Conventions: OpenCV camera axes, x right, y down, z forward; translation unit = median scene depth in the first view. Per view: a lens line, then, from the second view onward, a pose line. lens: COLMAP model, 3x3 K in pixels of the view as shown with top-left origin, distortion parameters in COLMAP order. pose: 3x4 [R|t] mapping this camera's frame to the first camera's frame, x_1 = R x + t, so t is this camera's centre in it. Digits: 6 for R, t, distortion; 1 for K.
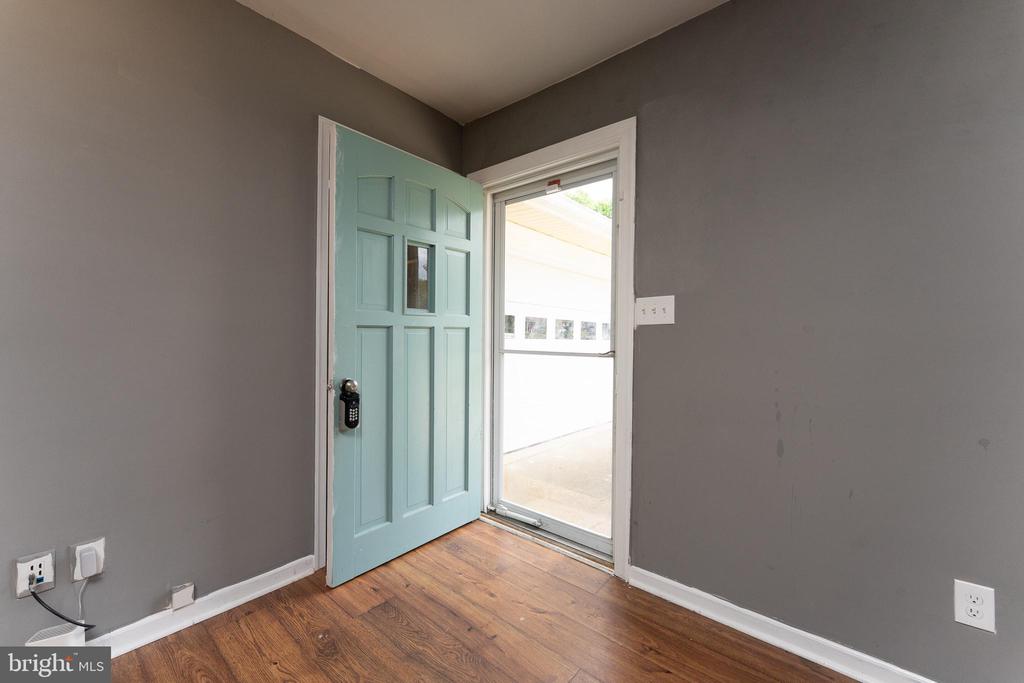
lens RADIAL K [[413.7, 0, 513.0], [0, 413.7, 338.0], [0, 0, 1]] dist [0.004775, -0.000182]
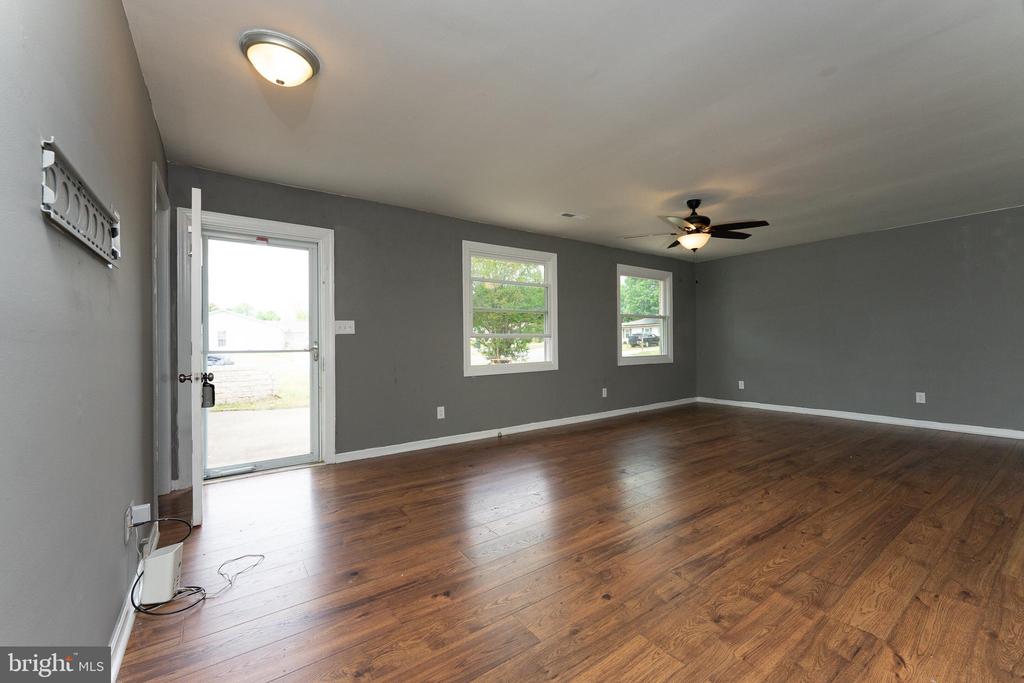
lens RADIAL K [[413.7, 0, 512.5], [0, 413.7, 341.0], [0, 0, 1]] dist [0.004775, -0.000182]
pose [[0.248320, -0.005218, 0.968664, -1.443555], [0.015875, 0.999873, 0.001317, 0.013497], [-0.968548, 0.015050, 0.248372, -0.328123]]
